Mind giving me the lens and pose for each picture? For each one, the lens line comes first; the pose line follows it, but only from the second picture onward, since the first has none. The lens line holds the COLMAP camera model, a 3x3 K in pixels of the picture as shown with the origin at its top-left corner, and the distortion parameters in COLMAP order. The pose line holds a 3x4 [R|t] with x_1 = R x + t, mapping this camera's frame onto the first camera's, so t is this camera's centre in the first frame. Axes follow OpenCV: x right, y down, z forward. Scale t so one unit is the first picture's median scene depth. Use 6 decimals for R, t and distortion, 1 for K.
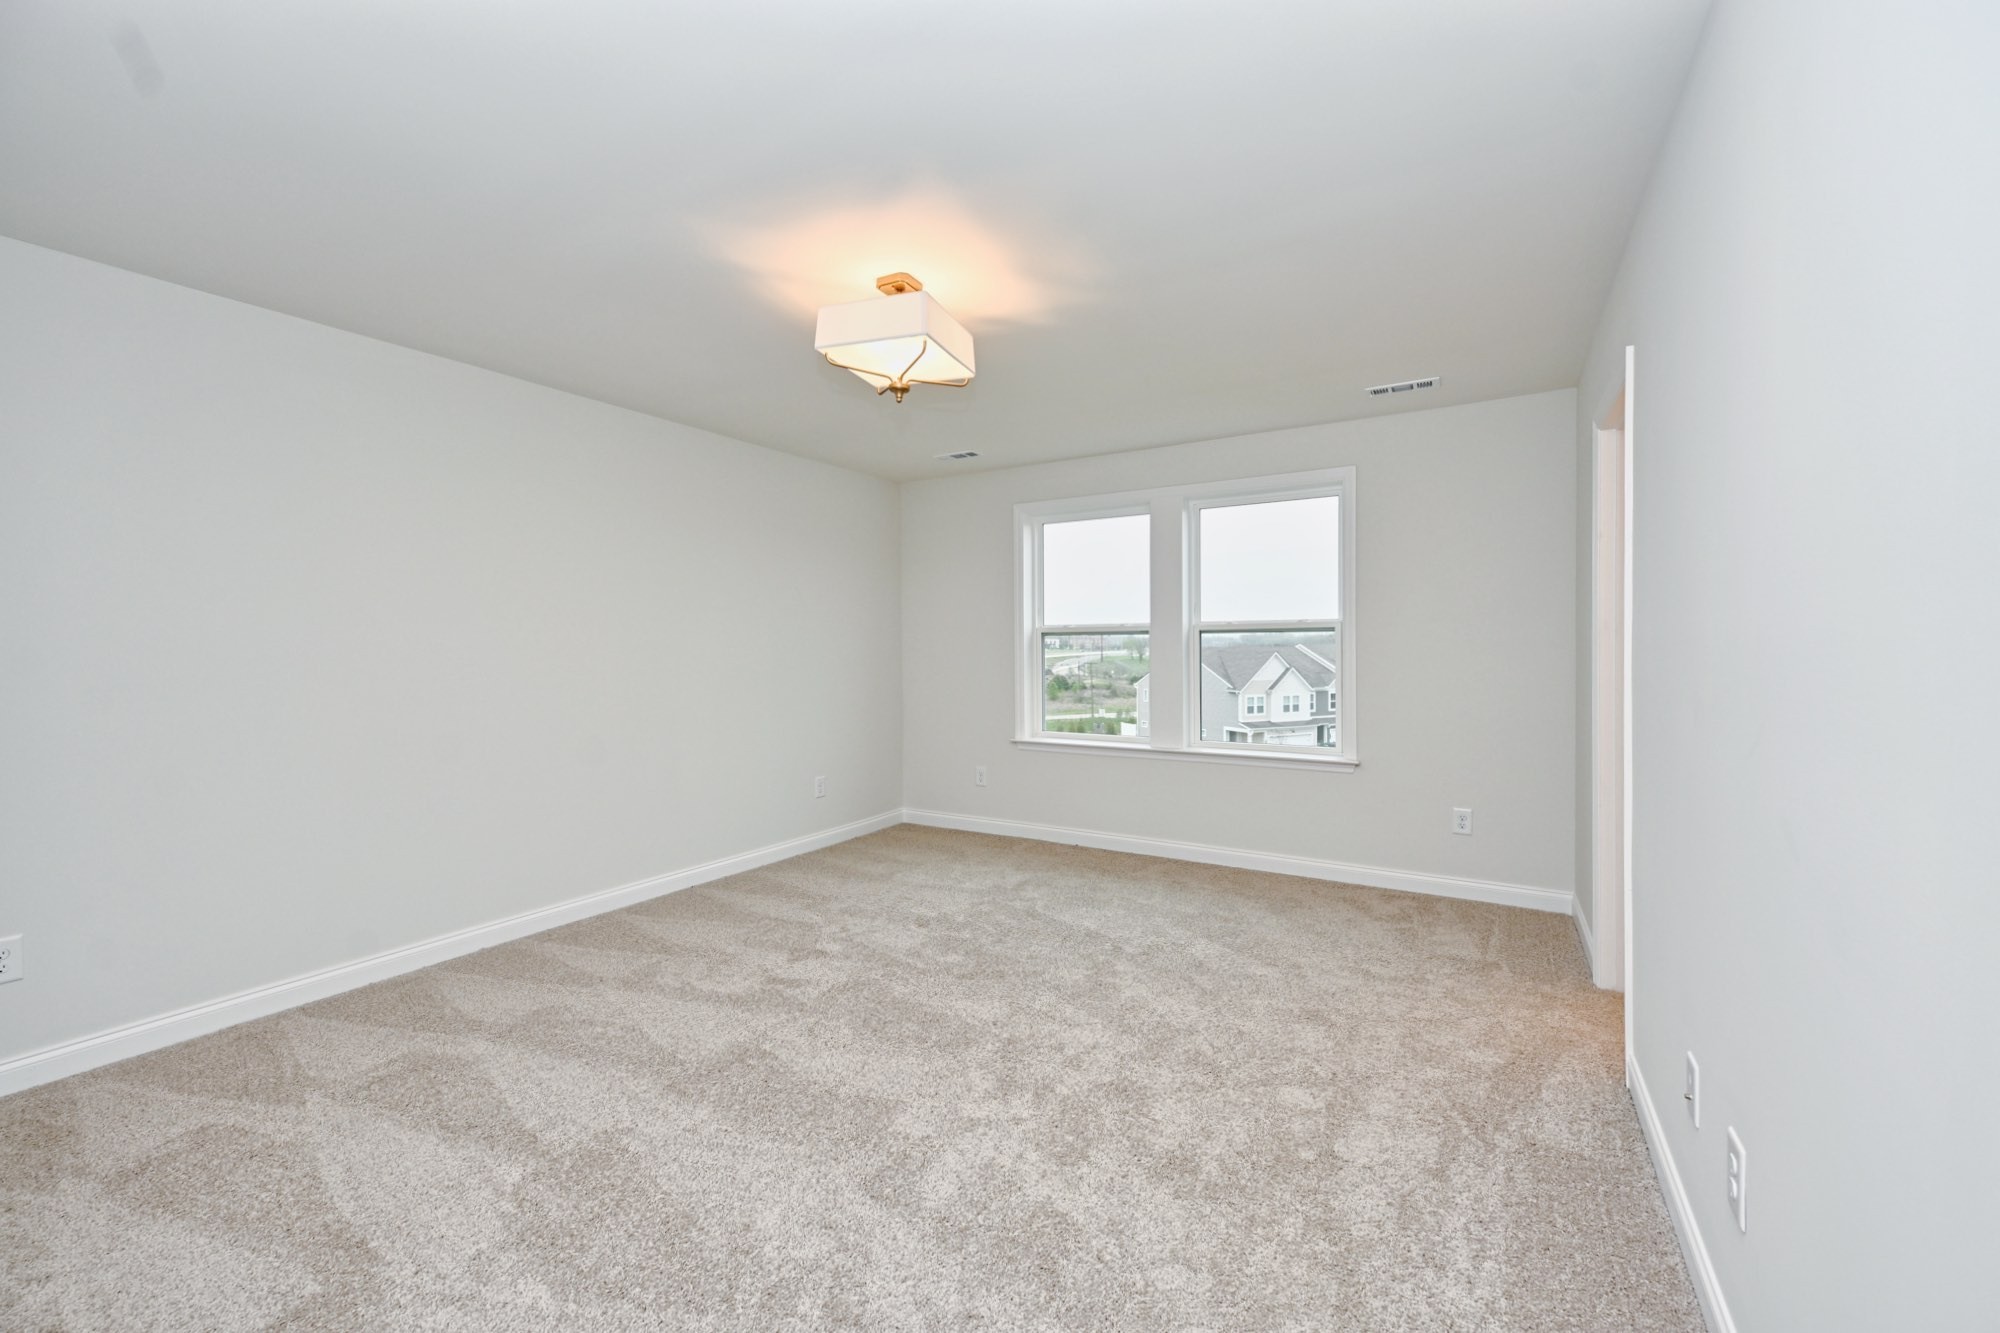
lens RADIAL K [[809.2, 0, 1004.7], [0, 809.2, 664.7], [0, 0, 1]] dist [0.001154, 0.000018]
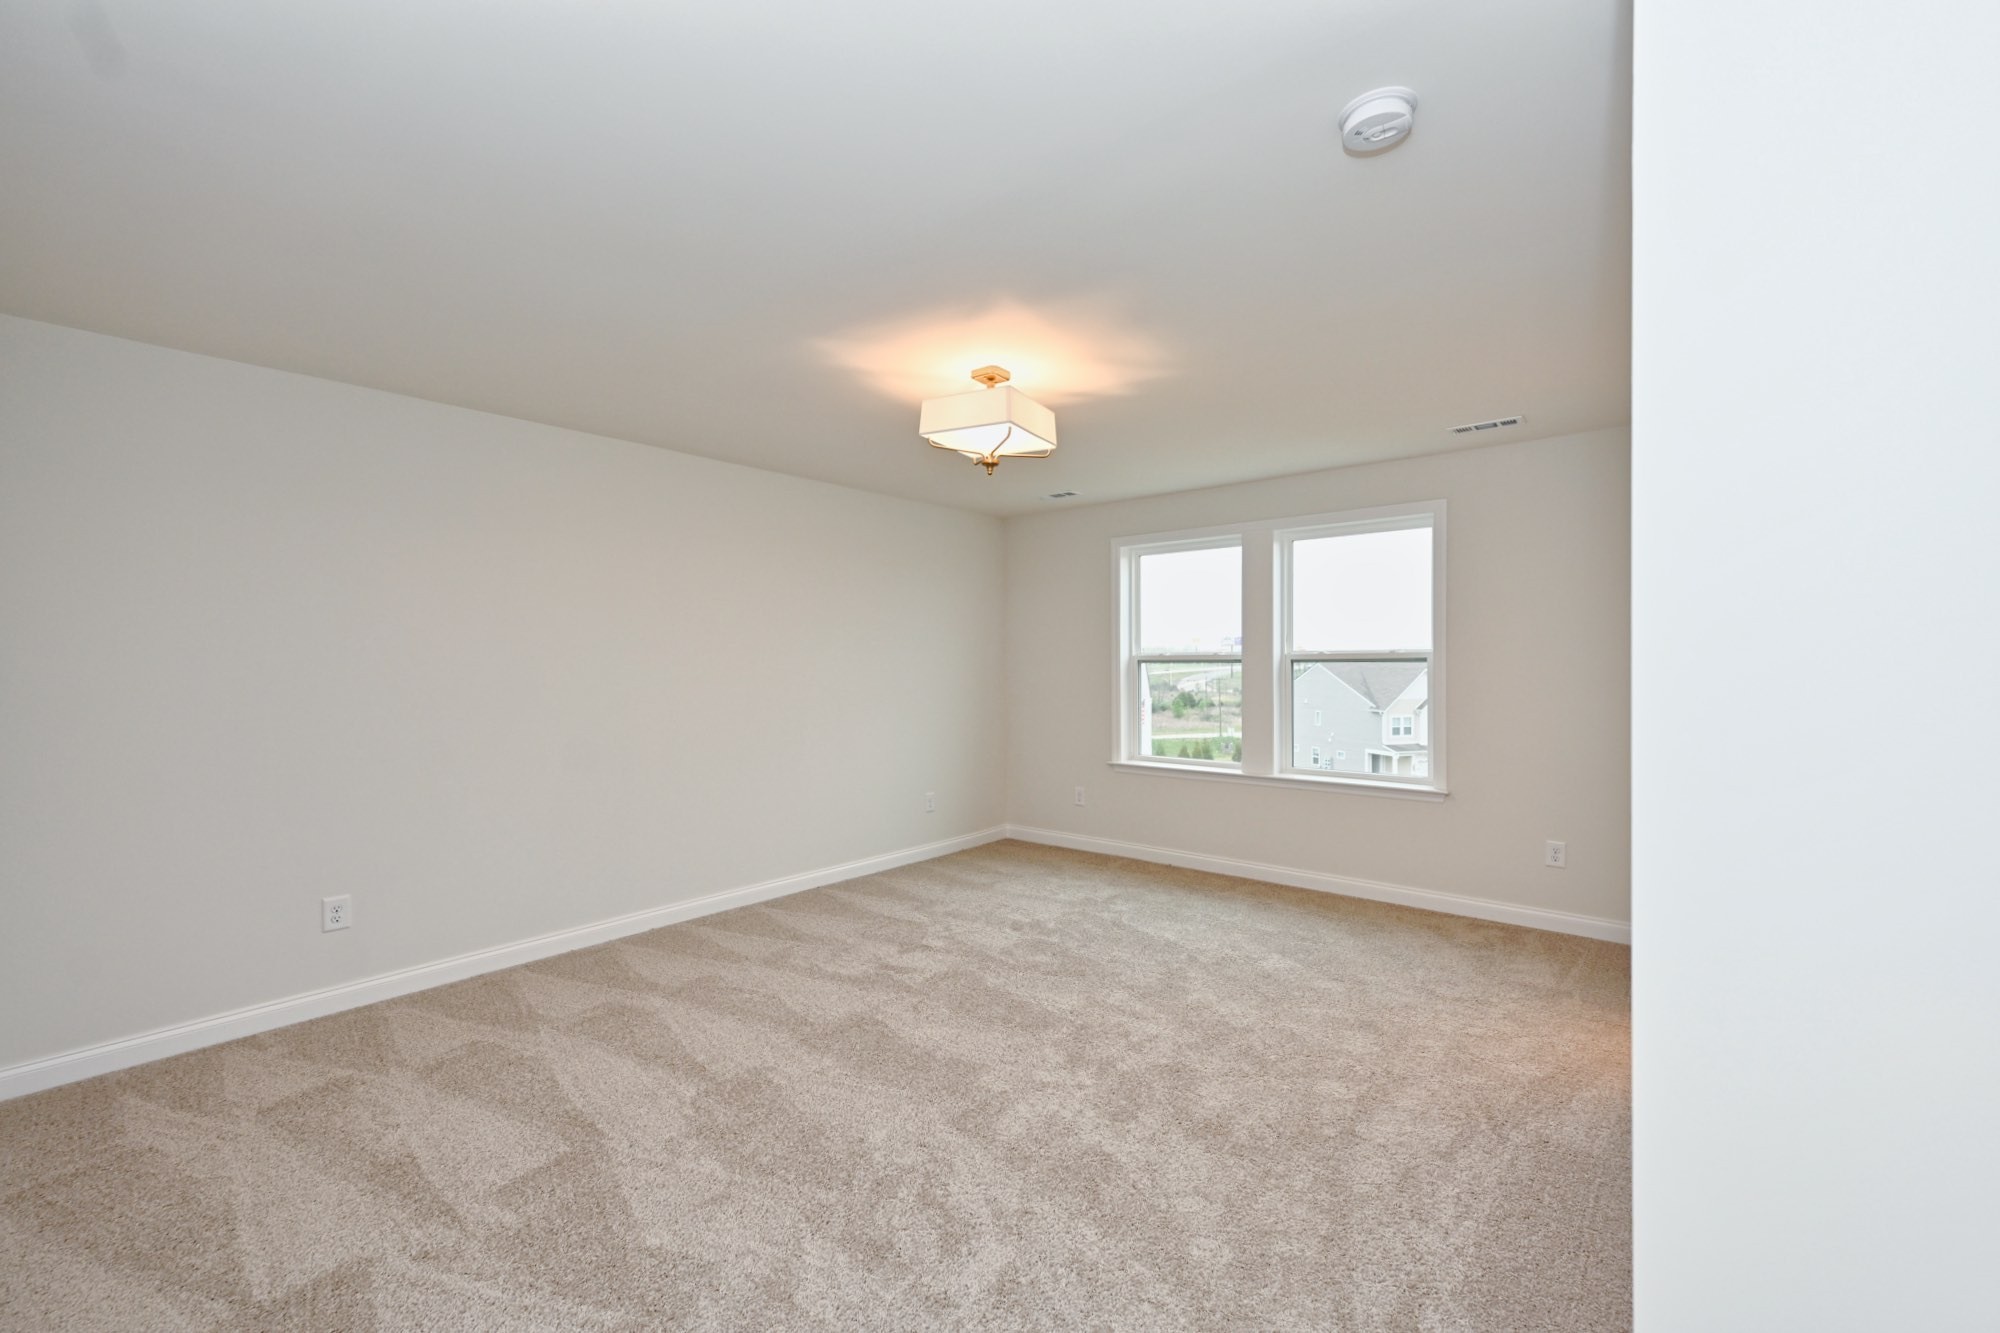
lens RADIAL K [[834.2, 0, 993.3], [0, 834.2, 687.7], [0, 0, 1]] dist [0.000752, -0.000015]
pose [[0.987485, 0.005279, -0.157627, 0.070556], [-0.003827, 0.999947, 0.009512, -0.030987], [0.157669, -0.008790, 0.987453, -0.204207]]
